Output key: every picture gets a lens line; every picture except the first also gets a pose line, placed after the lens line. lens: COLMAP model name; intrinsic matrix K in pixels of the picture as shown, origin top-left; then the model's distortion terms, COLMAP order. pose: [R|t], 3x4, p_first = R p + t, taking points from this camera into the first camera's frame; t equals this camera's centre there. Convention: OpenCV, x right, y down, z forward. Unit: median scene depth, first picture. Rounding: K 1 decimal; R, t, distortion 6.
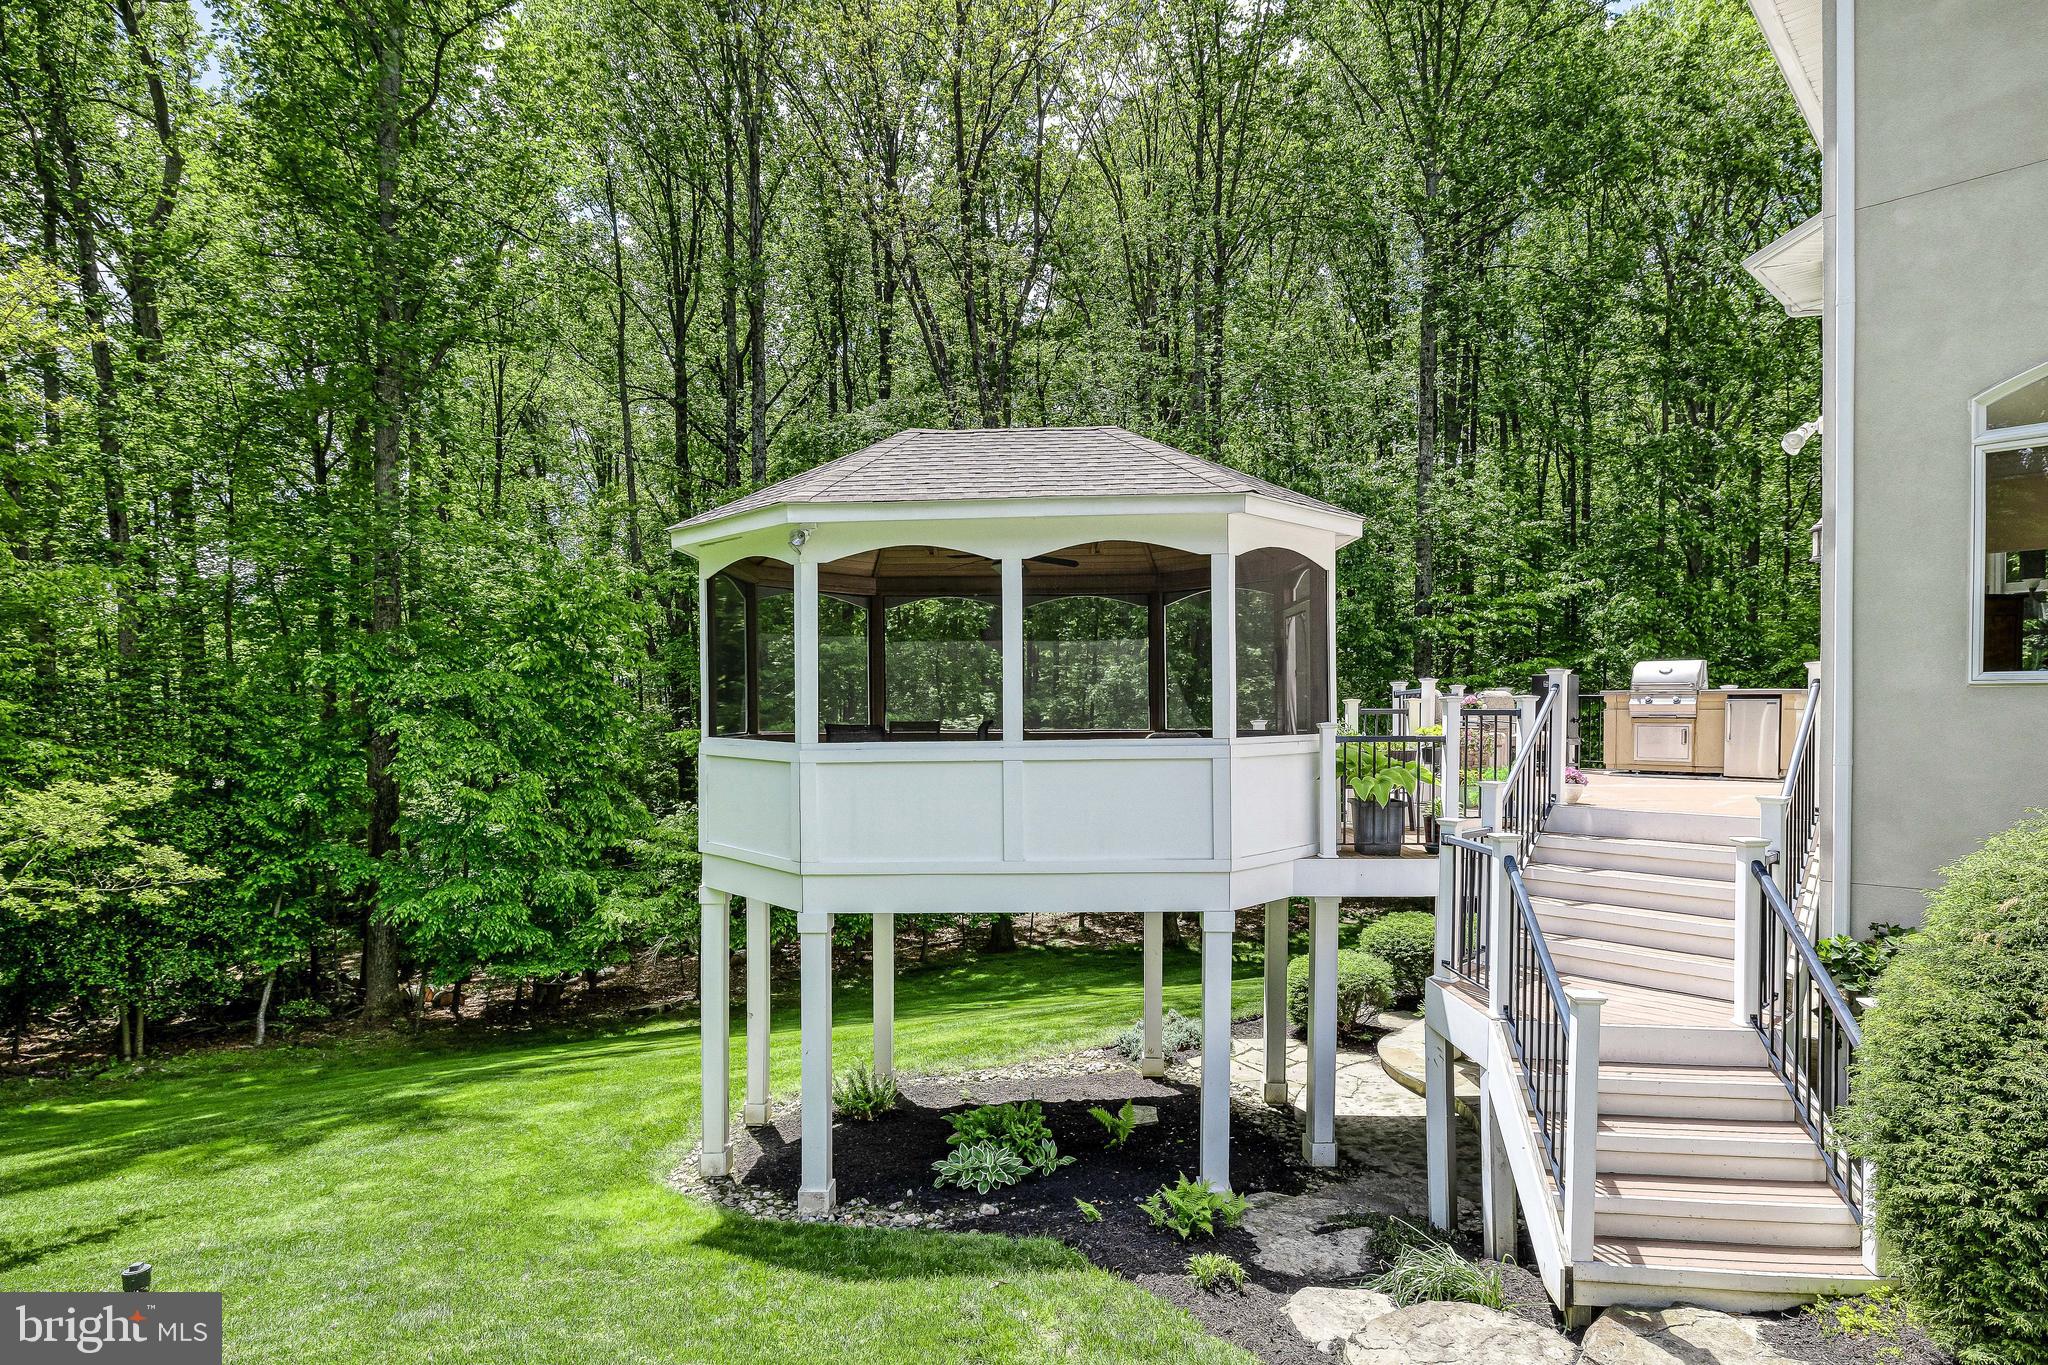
lens RADIAL K [[1085.0, 0, 1024.0], [0, 1085.0, 682.5], [0, 0, 1]] dist [-0.000551, -0.000686]
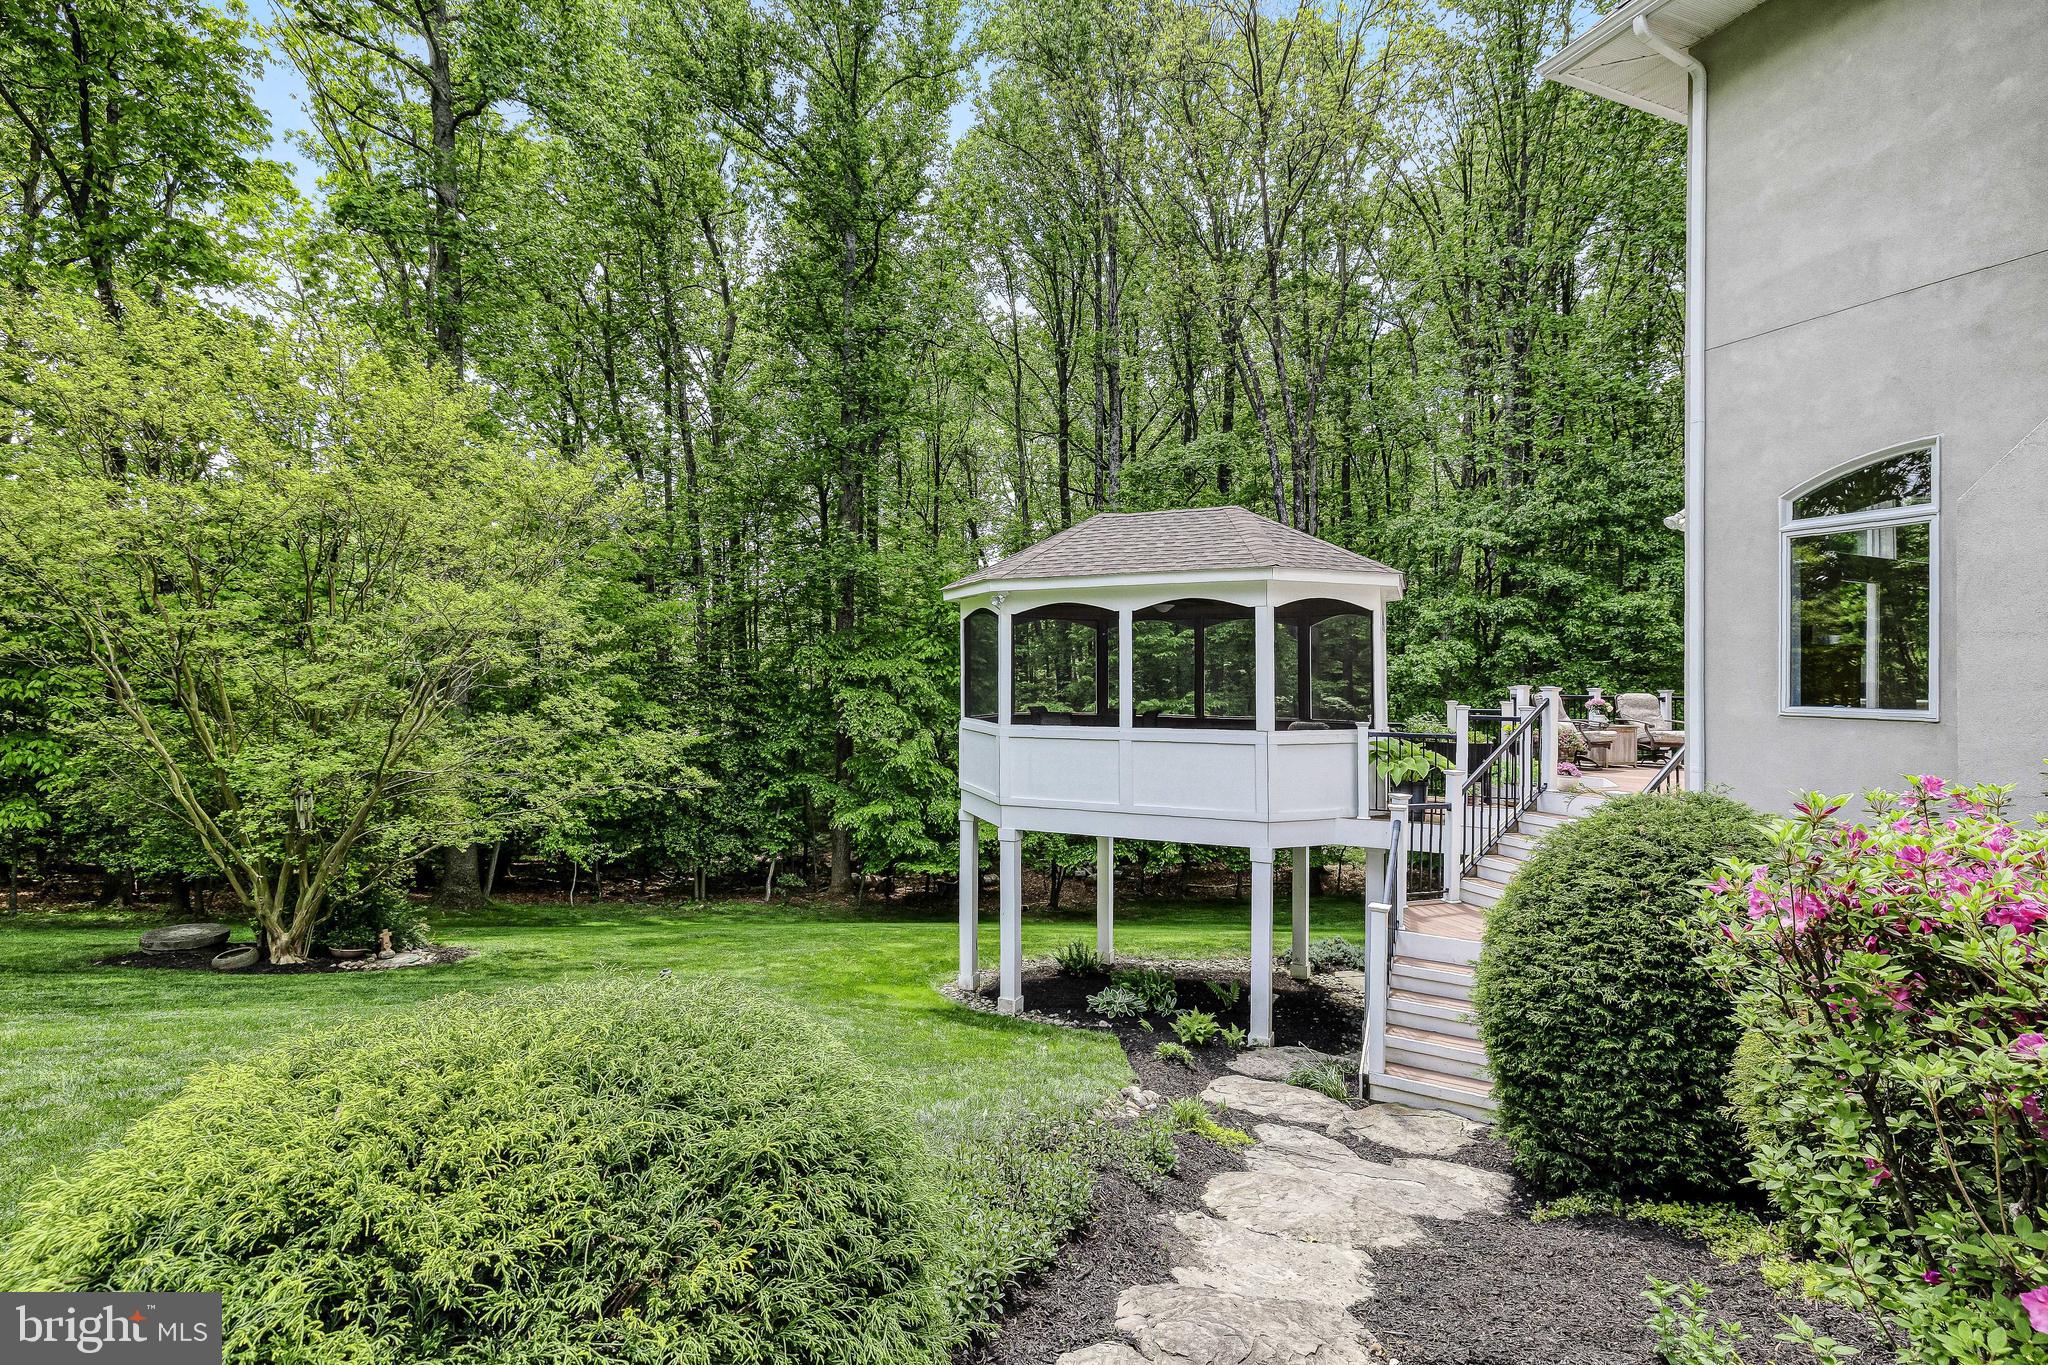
lens RADIAL K [[934.9, 0, 1023.3], [0, 934.9, 655.3], [0, 0, 1]] dist [0.001313, 0.000035]
pose [[0.931046, 0.007313, -0.364829, 0.302457], [-0.008063, 0.999967, -0.000533, -0.041664], [0.364813, 0.003438, 0.931074, -0.268821]]
